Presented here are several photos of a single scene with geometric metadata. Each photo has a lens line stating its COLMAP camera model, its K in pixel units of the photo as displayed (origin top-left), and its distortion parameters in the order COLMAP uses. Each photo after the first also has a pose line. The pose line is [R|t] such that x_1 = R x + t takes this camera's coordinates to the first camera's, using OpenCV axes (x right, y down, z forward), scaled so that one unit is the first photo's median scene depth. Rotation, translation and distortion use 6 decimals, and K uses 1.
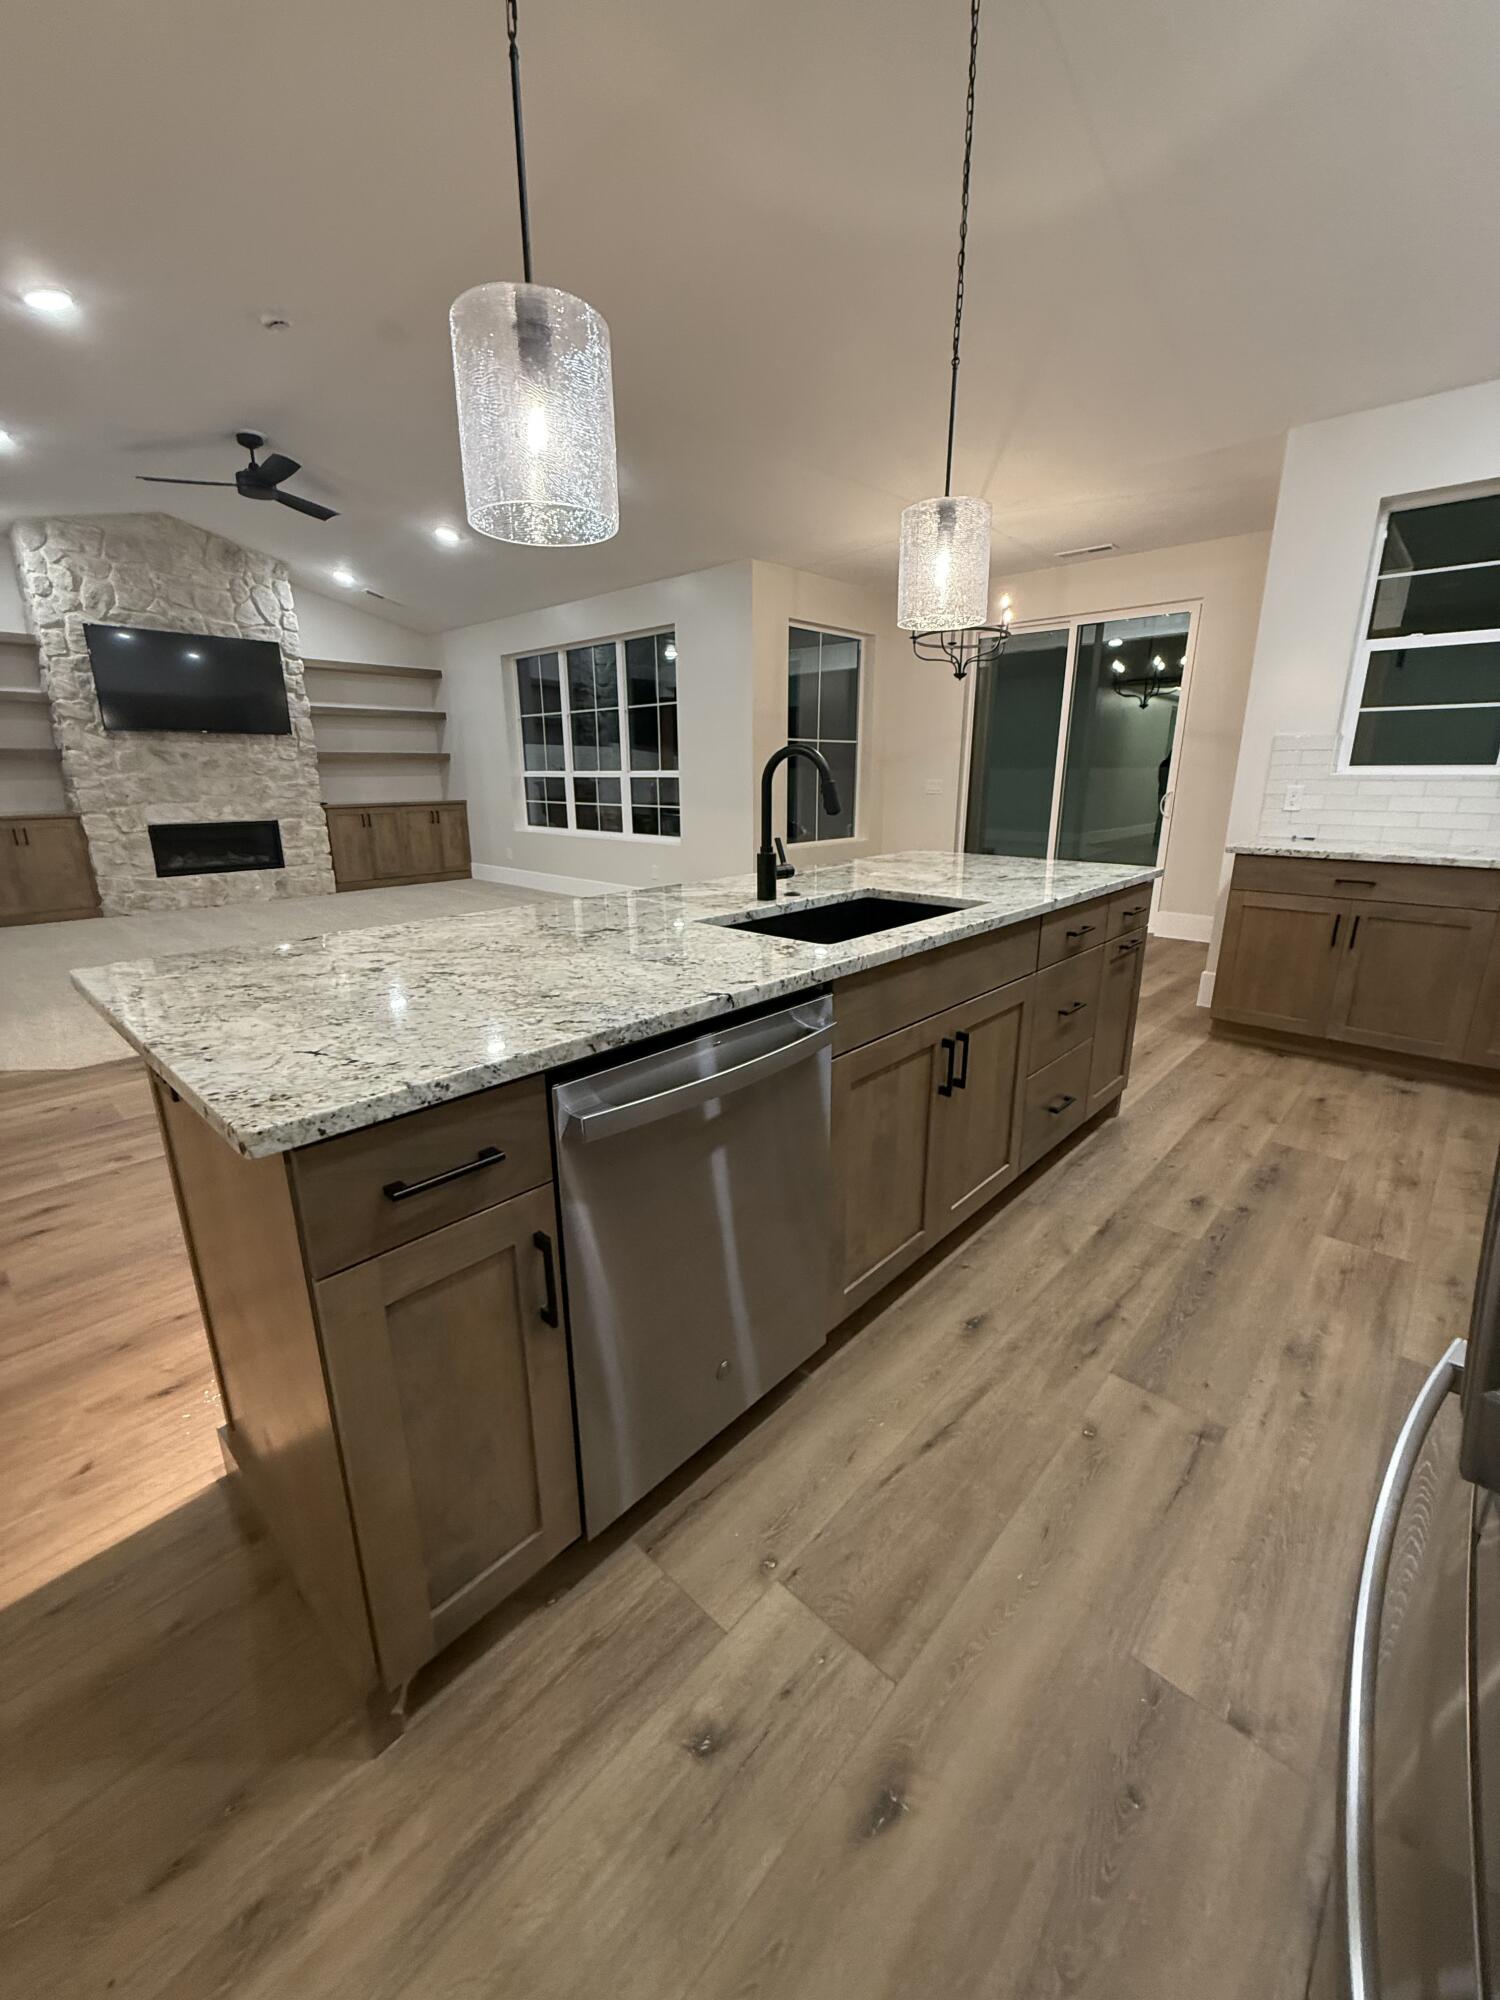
lens RADIAL K [[797.2, 0, 750.0], [0, 797.2, 1000.0], [0, 0, 1]] dist [-0.001710, -0.000649]
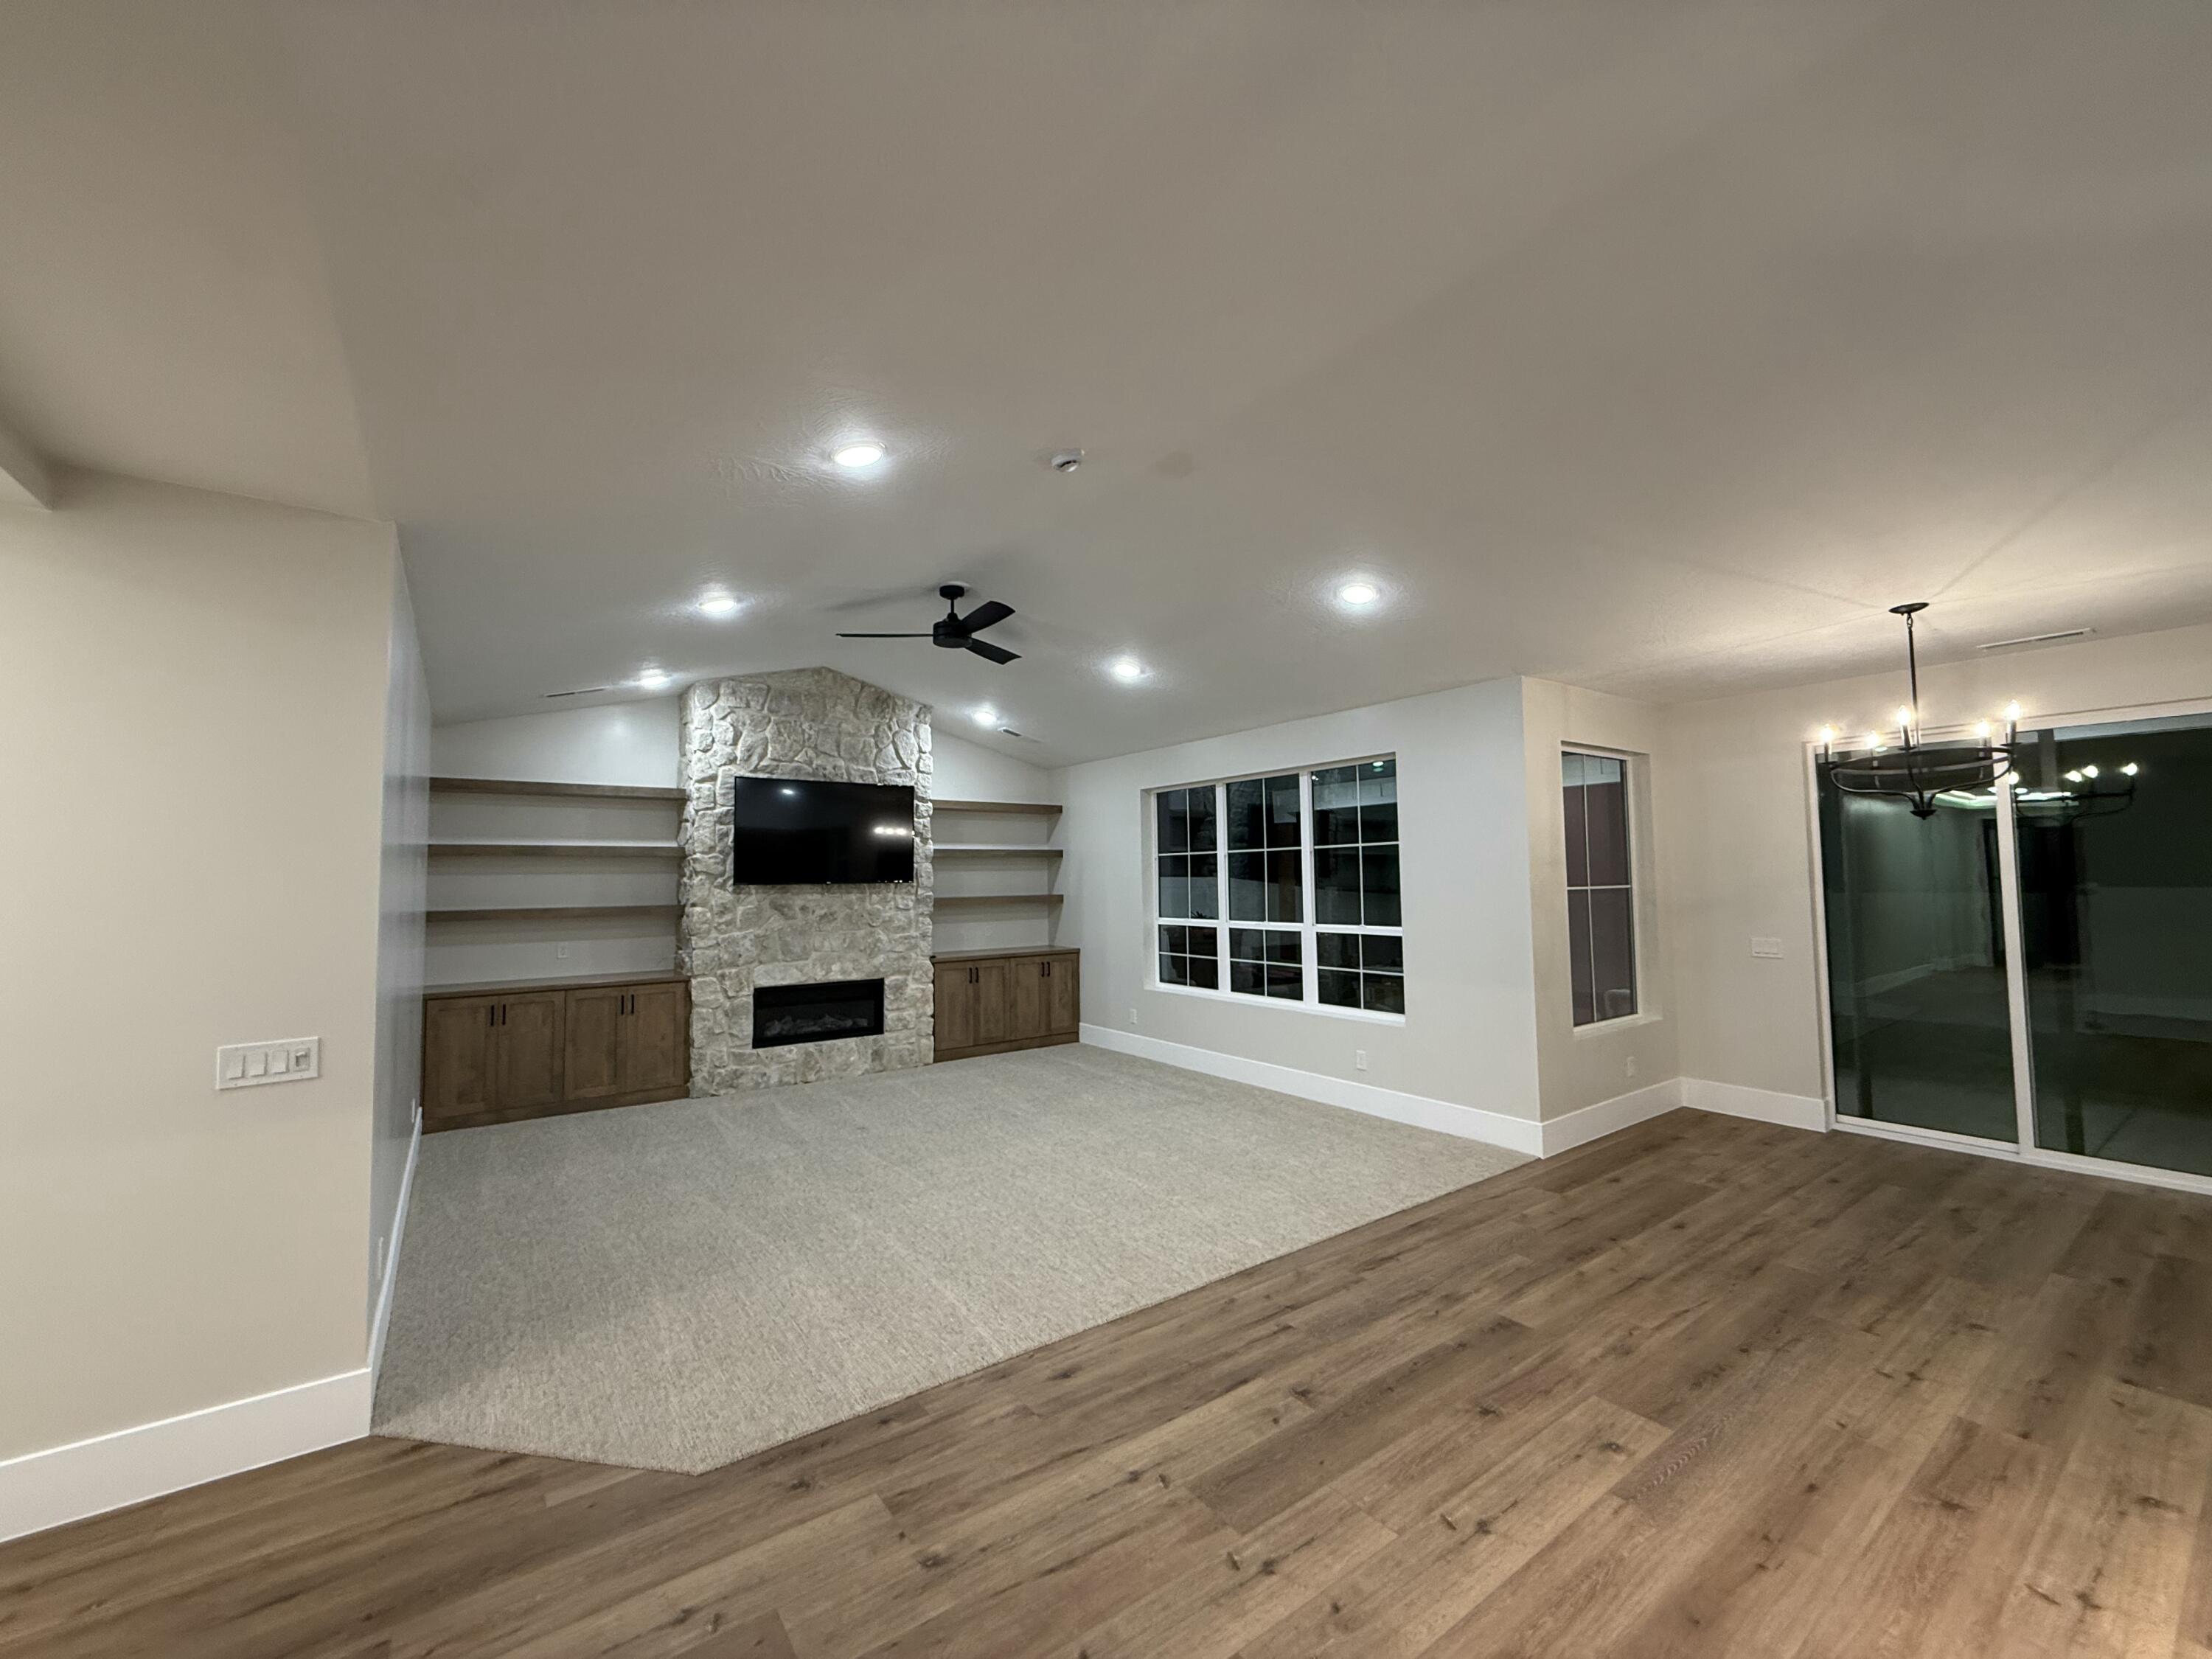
lens RADIAL K [[881.7, 0, 1093.8], [0, 881.7, 833.2], [0, 0, 1]] dist [-0.001710, -0.000649]
pose [[0.979384, -0.021050, -0.200909, -0.194856], [-0.045629, 0.945802, -0.321522, -0.085602], [0.196788, 0.324061, 0.925343, 0.128904]]
